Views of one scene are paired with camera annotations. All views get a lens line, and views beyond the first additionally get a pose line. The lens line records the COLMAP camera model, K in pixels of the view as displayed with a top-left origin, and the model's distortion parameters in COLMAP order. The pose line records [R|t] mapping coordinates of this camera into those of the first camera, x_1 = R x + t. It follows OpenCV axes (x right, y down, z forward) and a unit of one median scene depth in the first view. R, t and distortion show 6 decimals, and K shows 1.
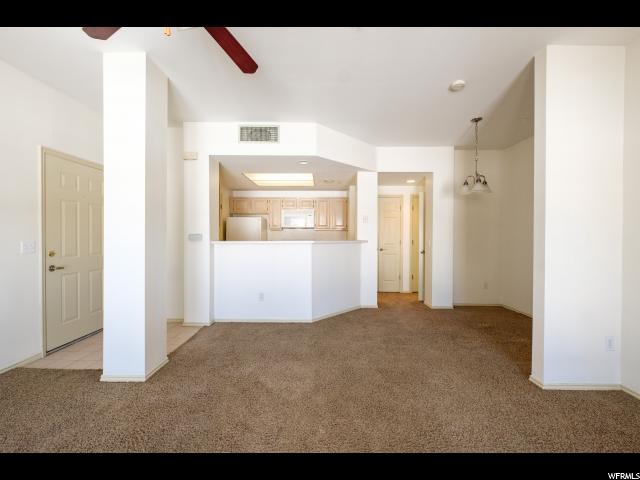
lens RADIAL K [[280.6, 0, 317.7], [0, 280.6, 239.0], [0, 0, 1]] dist [-0.002737, -0.001027]
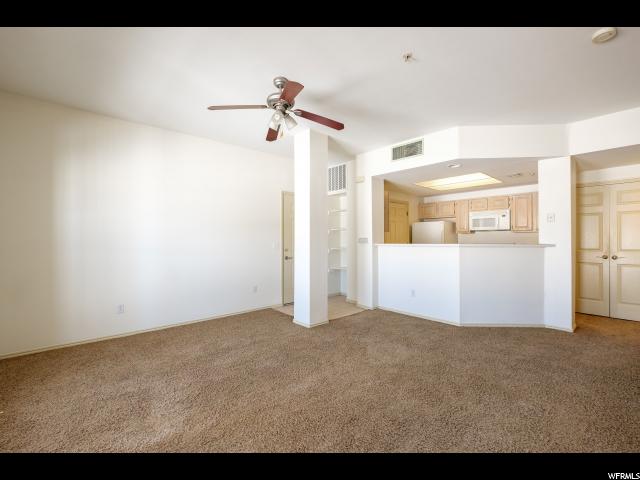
lens RADIAL K [[280.6, 0, 316.9], [0, 280.6, 240.8], [0, 0, 1]] dist [-0.002737, -0.001027]
pose [[0.668308, -0.000498, -0.743885, 0.396285], [-0.004930, 0.999975, -0.005098, 0.003213], [0.743868, 0.007075, 0.668289, -0.041856]]
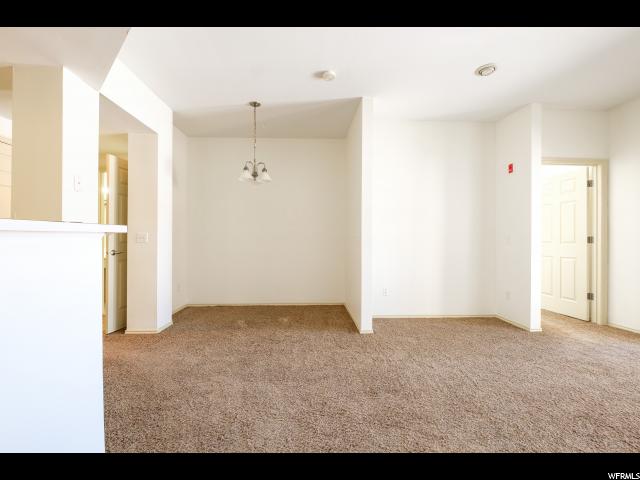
lens RADIAL K [[280.6, 0, 320.9], [0, 280.6, 238.6], [0, 0, 1]] dist [-0.002737, -0.001027]
pose [[-0.066373, -0.002388, 0.997792, -0.368515], [0.010759, 0.999937, 0.003109, 0.024406], [-0.997737, 0.010942, -0.066343, 0.808819]]
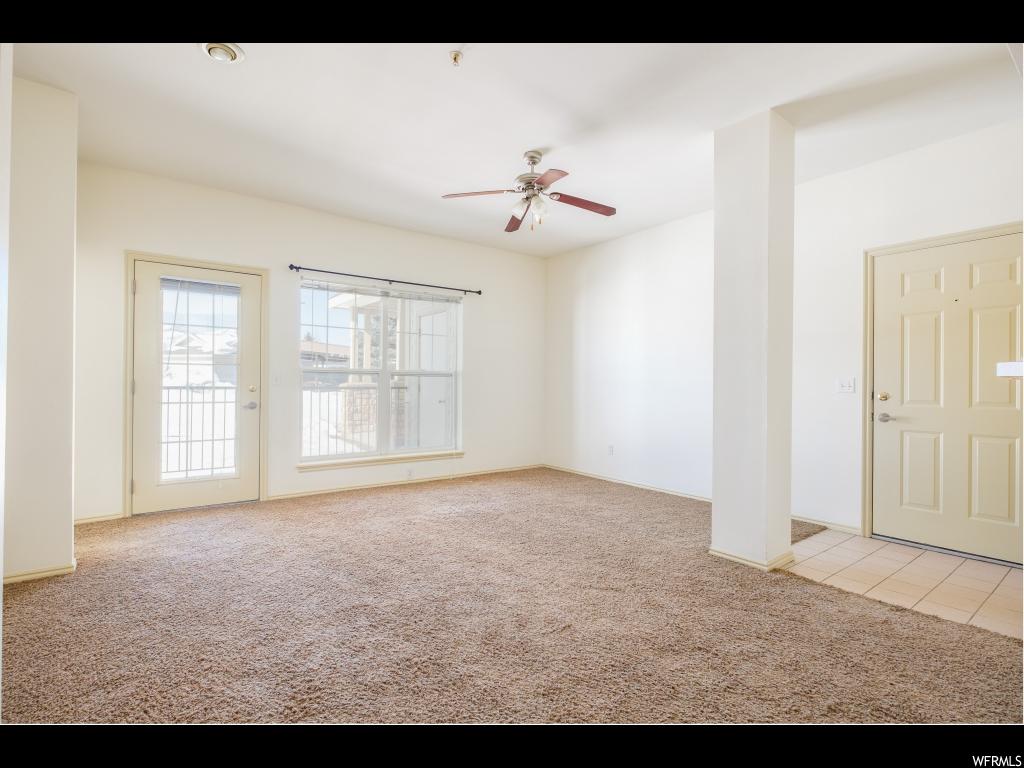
lens RADIAL K [[499.6, 0, 511.5], [0, 499.6, 385.5], [0, 0, 1]] dist [-0.000292, 0.000002]
pose [[-0.812133, -0.008010, -0.583417, 0.404033], [-0.010544, 0.999944, 0.000949, 0.025346], [0.583377, 0.006922, -0.812172, 1.133785]]
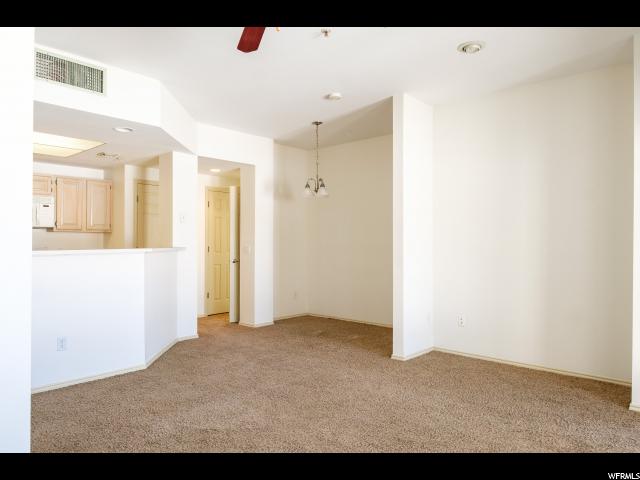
lens RADIAL K [[444.8, 0, 320.0], [0, 444.8, 239.9], [0, 0, 1]] dist [-0.010012, 0.004395]
pose [[0.662951, 0.001421, 0.748661, -0.569458], [0.010325, 0.999886, -0.011041, 0.002841], [-0.748592, 0.015049, 0.662861, -0.036109]]
